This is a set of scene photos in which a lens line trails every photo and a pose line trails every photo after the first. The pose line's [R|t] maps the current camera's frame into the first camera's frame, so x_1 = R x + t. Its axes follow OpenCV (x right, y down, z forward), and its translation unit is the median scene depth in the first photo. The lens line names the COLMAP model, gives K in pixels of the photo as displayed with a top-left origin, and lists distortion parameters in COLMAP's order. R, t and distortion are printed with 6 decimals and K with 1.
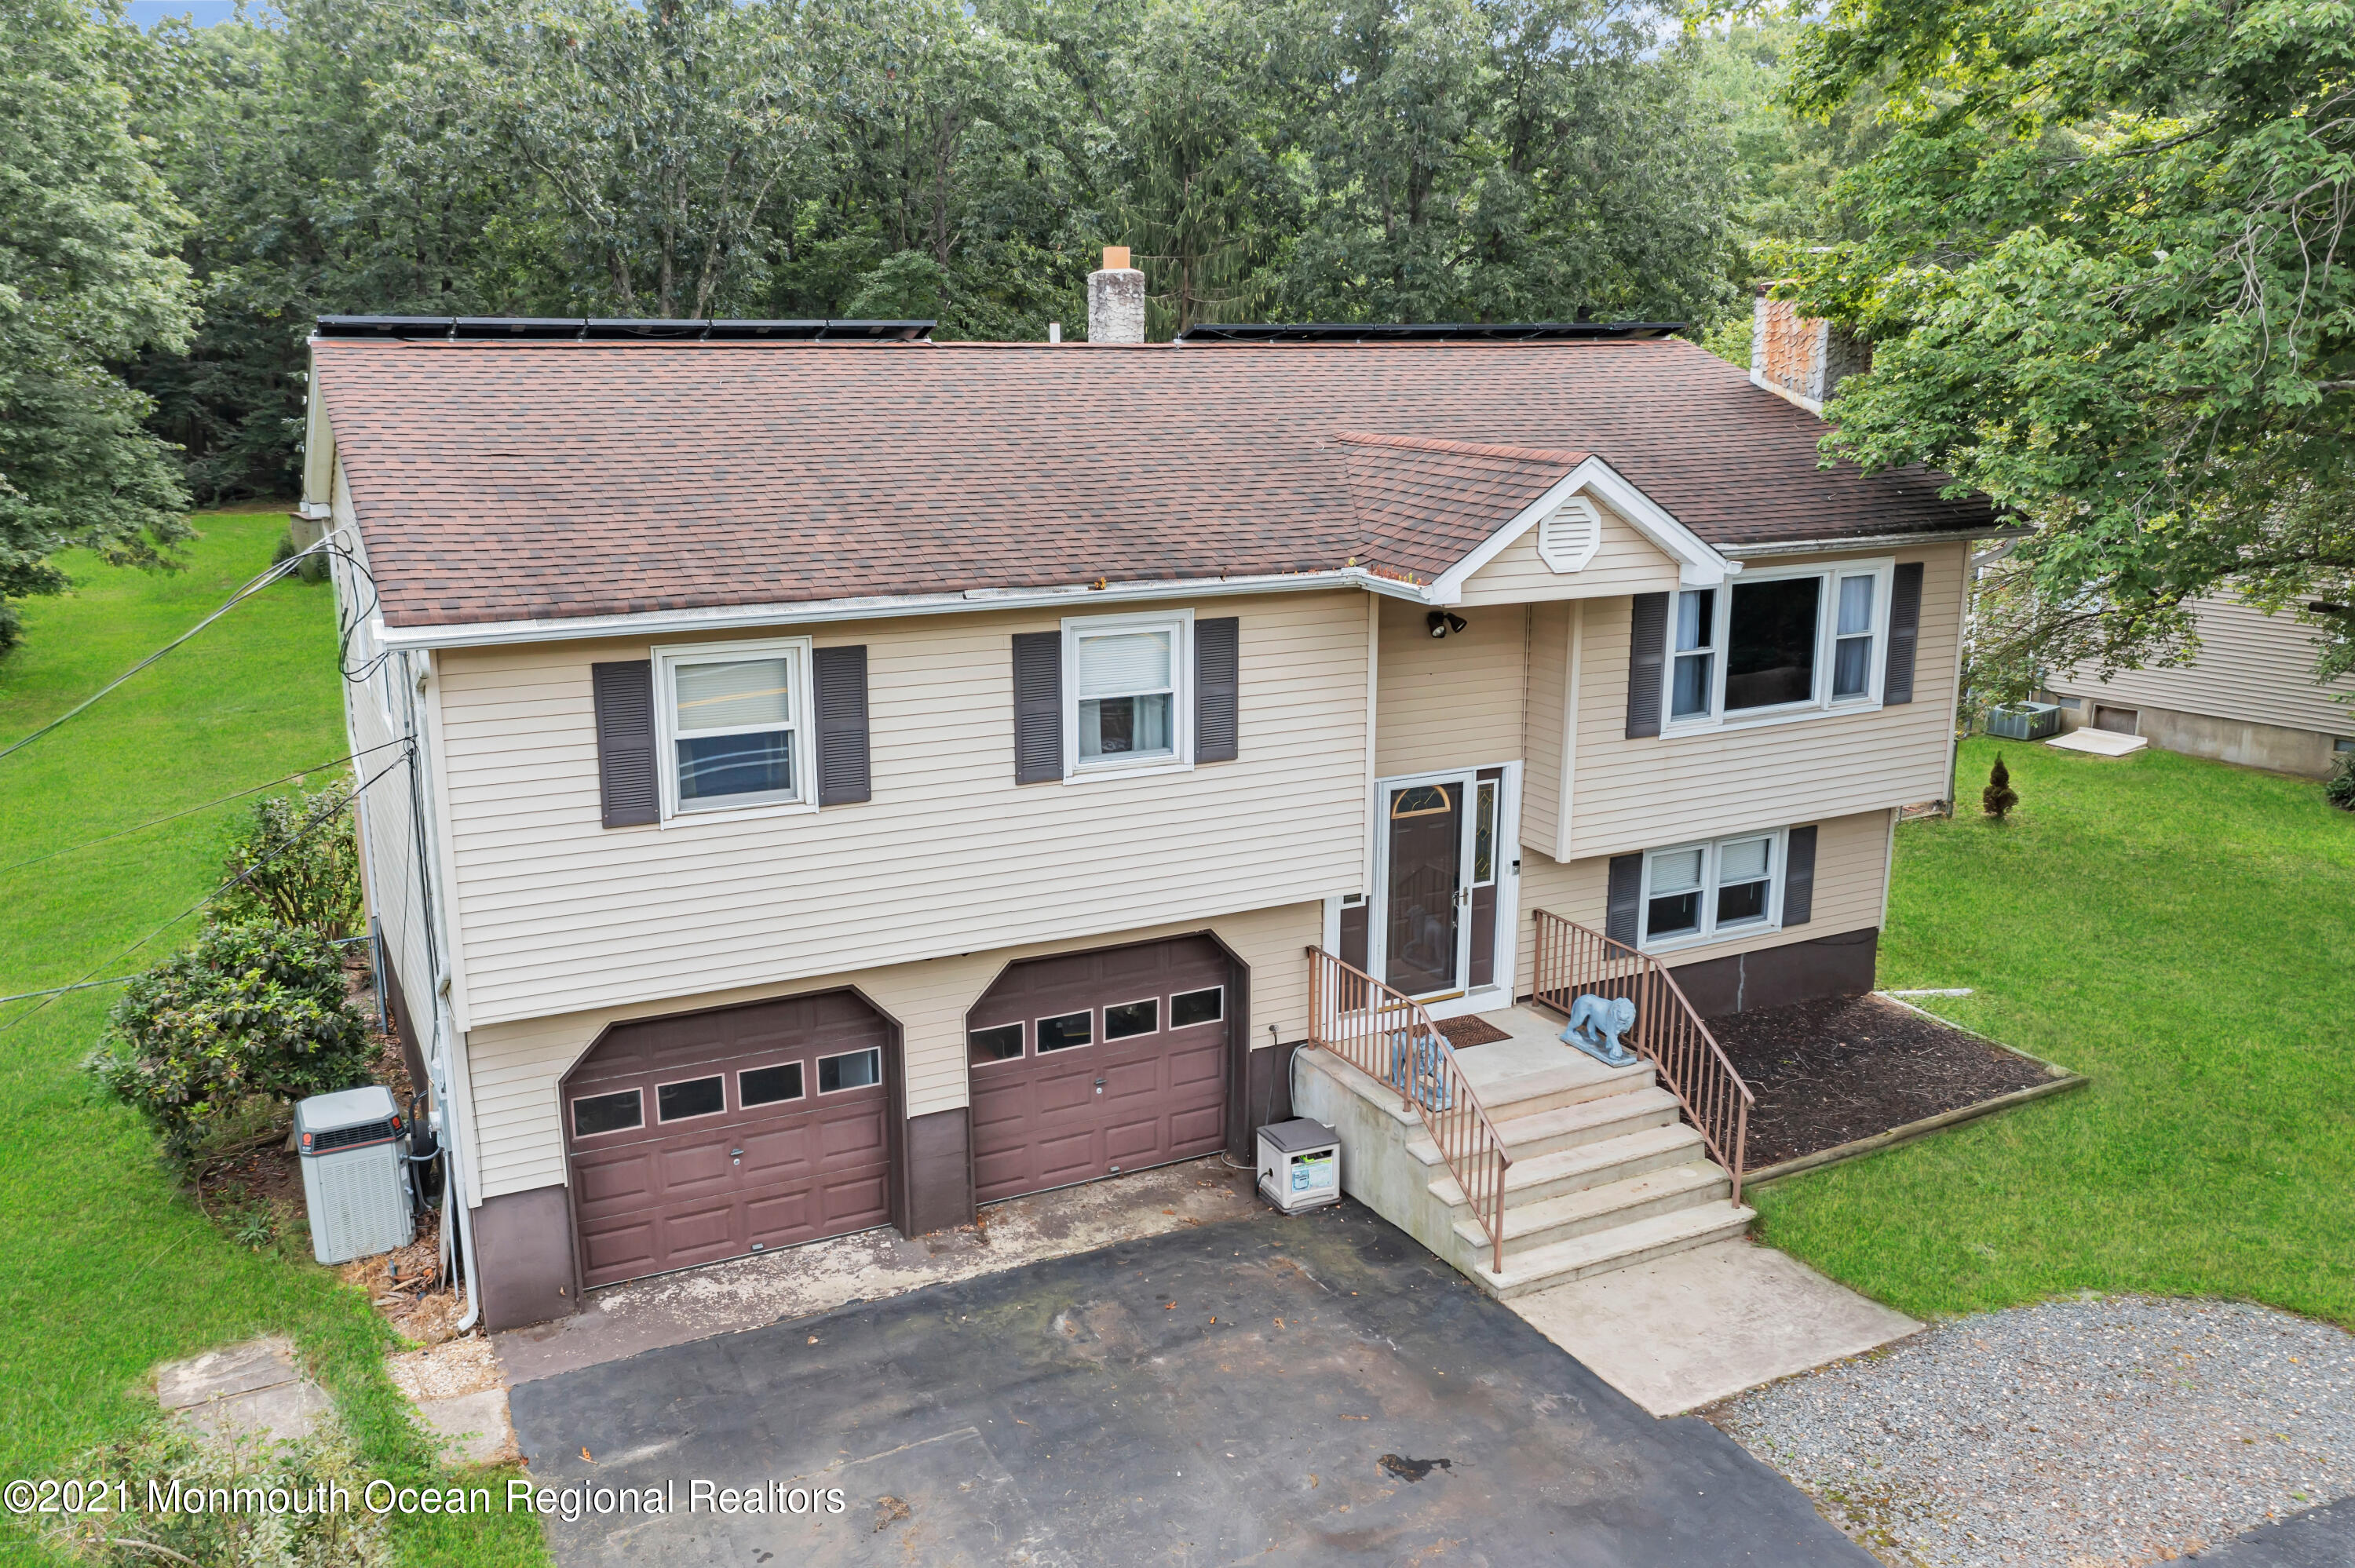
lens RADIAL K [[1882.7, 0, 1181.3], [0, 1882.7, 782.2], [0, 0, 1]] dist [-0.030898, 0.021210]
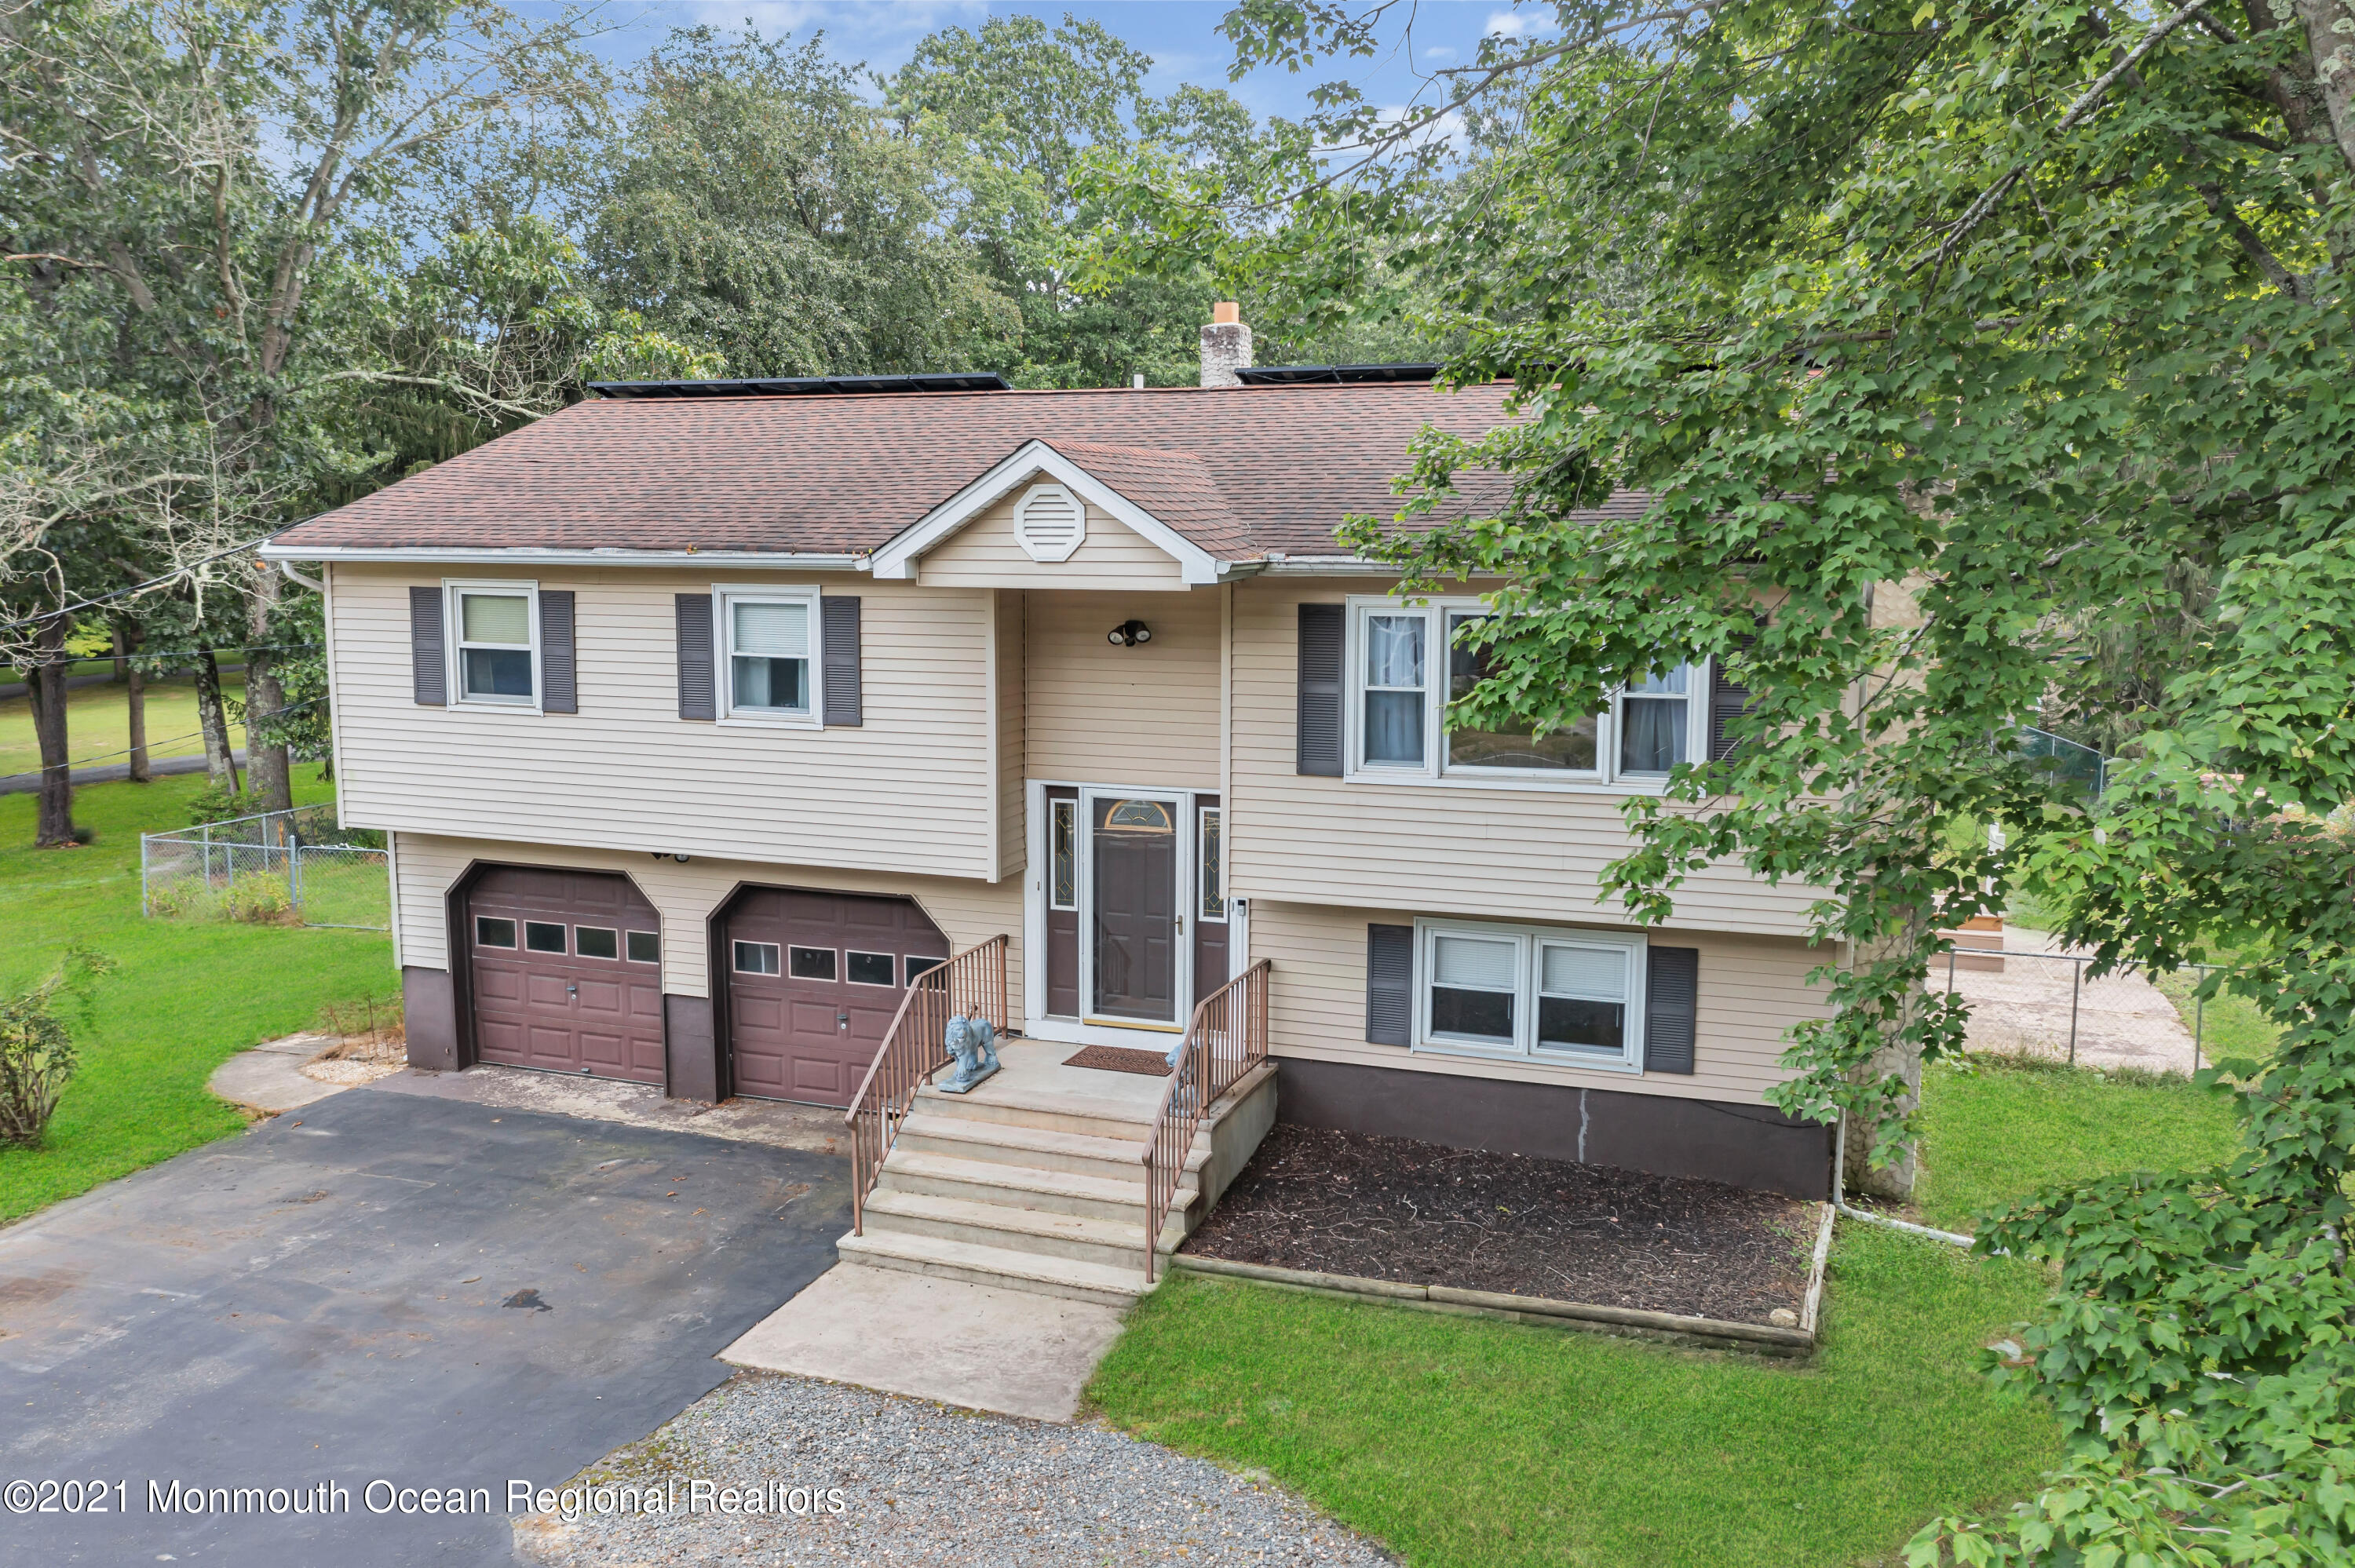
lens RADIAL K [[1882.7, 0, 1157.6], [0, 1882.7, 773.0], [0, 0, 1]] dist [-0.030898, 0.021210]
pose [[0.670883, 0.096913, -0.735203, 0.969144], [-0.174727, 0.984169, -0.029710, 0.017217], [0.720685, 0.148392, 0.677195, 0.384197]]
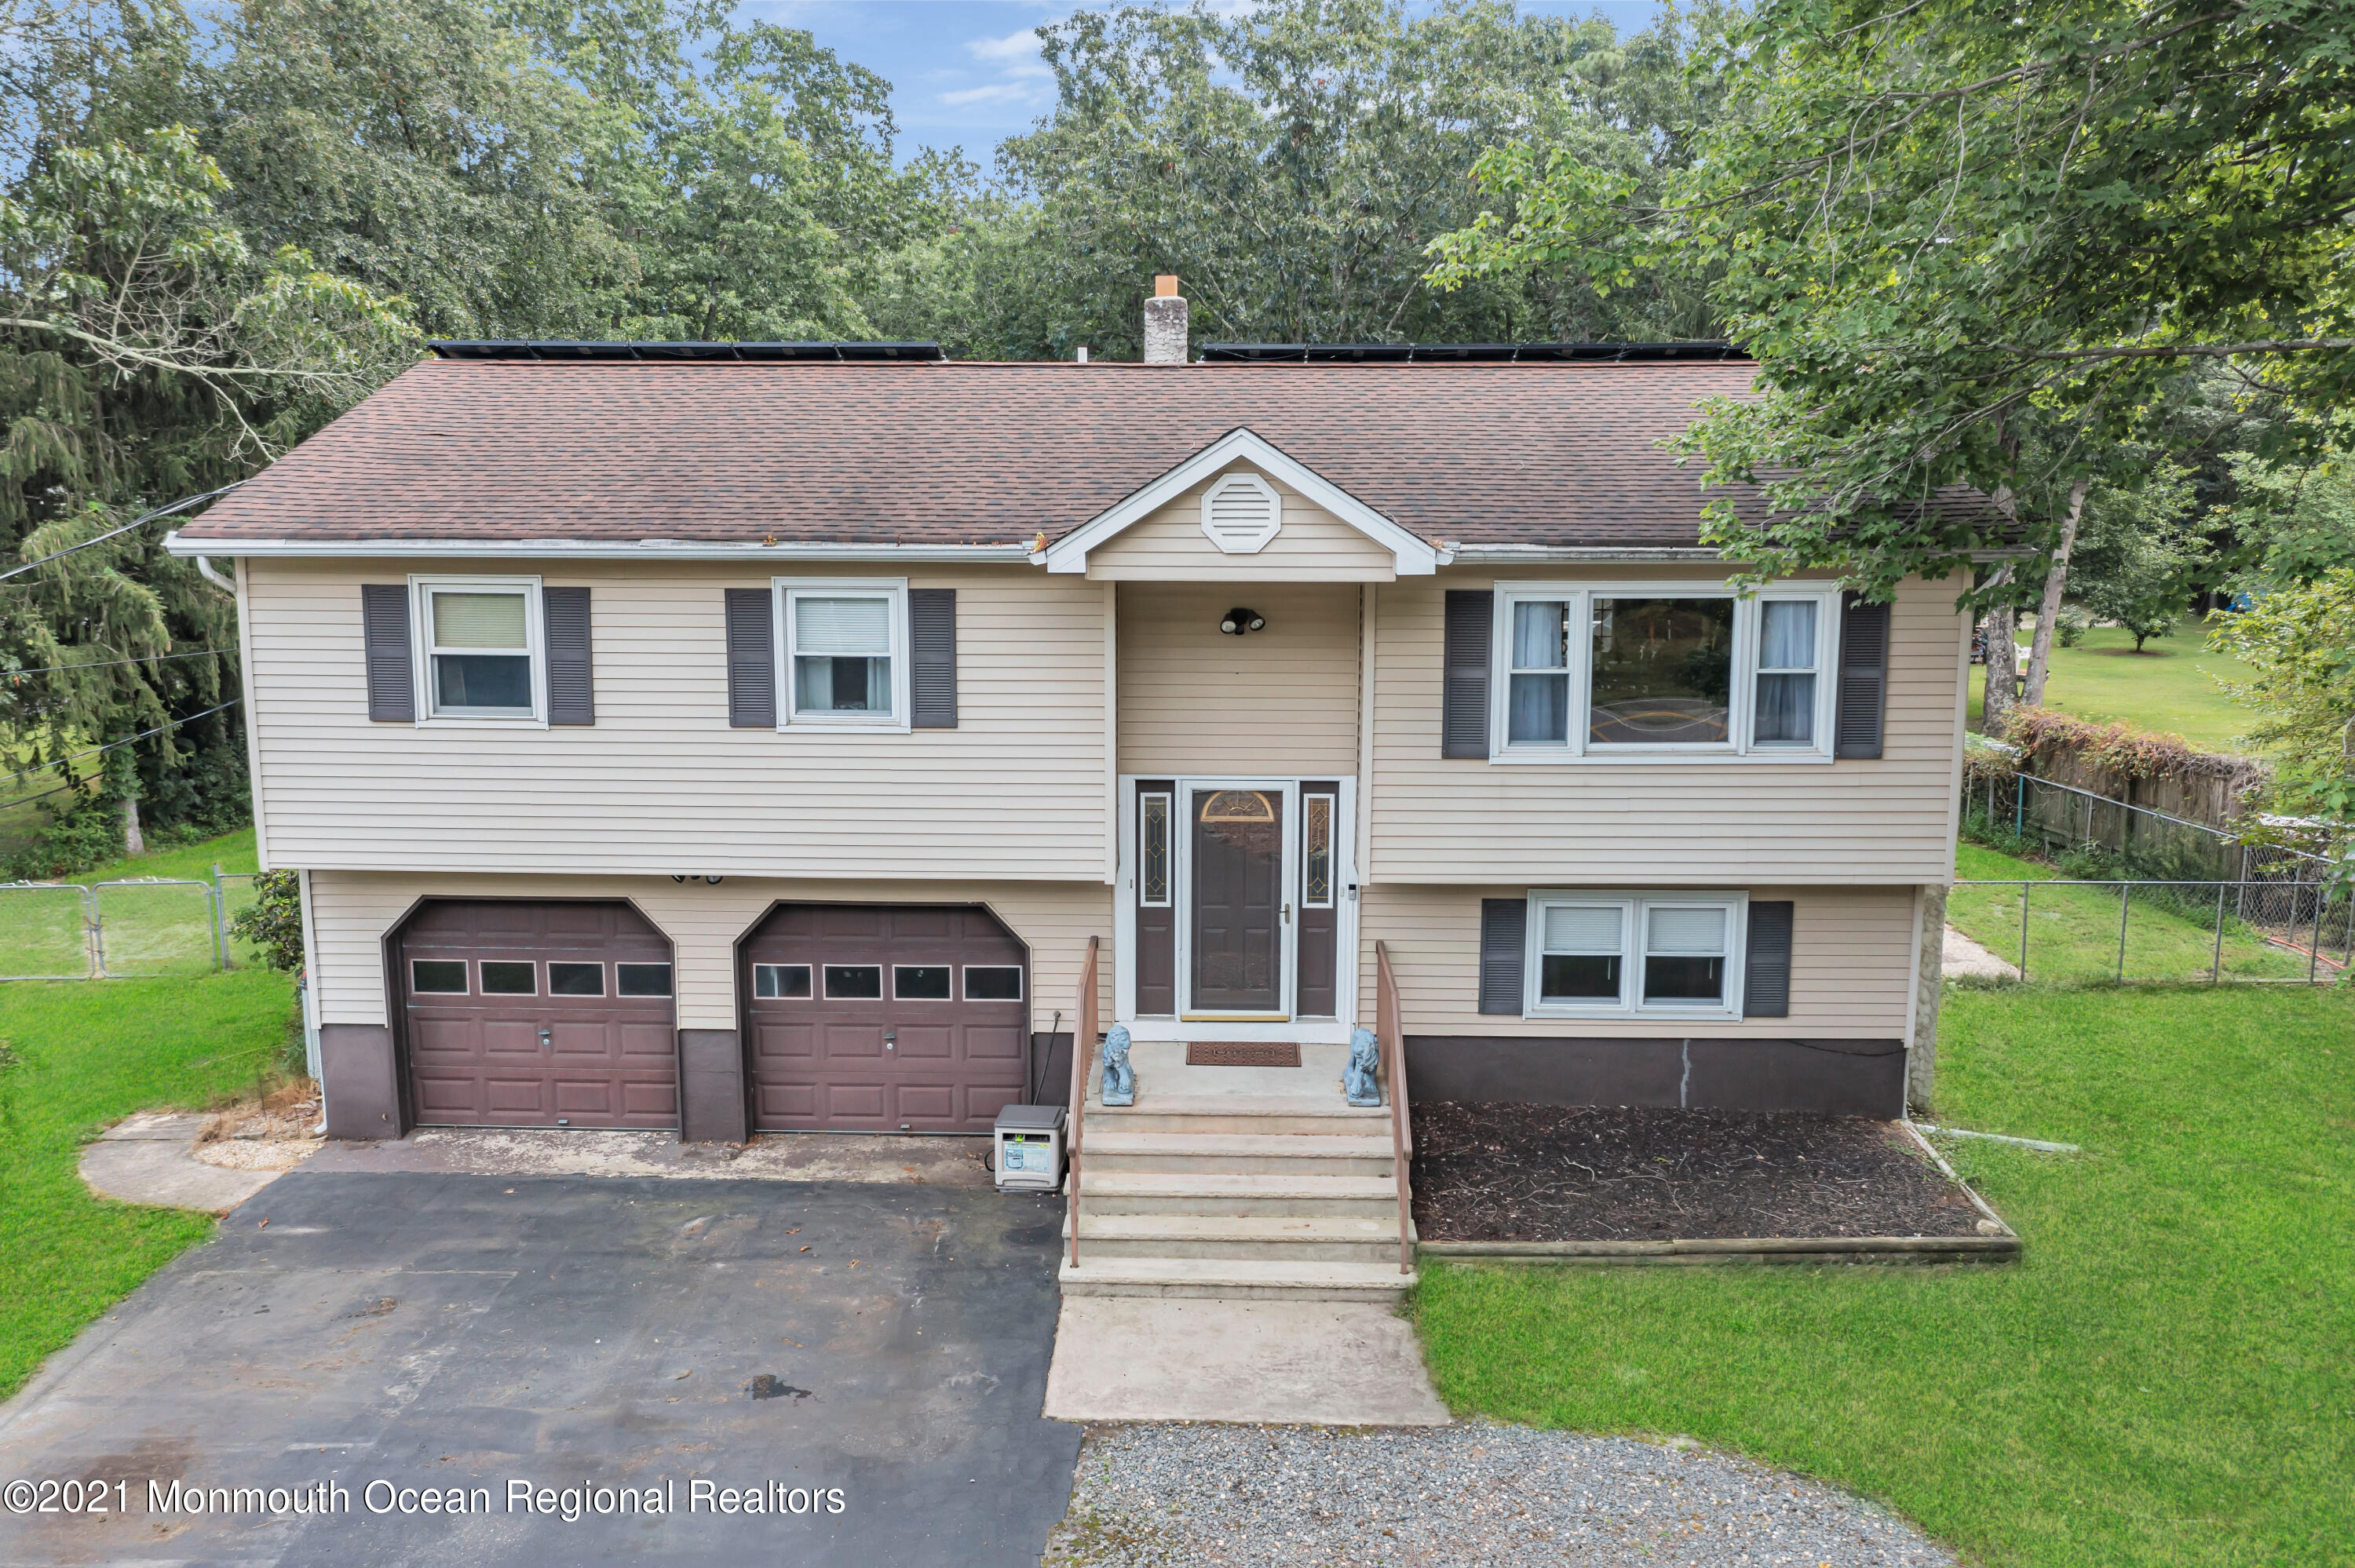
lens RADIAL K [[1882.7, 0, 1169.2], [0, 1882.7, 776.6], [0, 0, 1]] dist [-0.030898, 0.021210]
pose [[0.873881, 0.077403, -0.479937, 0.635531], [-0.114509, 0.992239, -0.048476, 0.051821], [0.472460, 0.097319, 0.875962, 0.151840]]
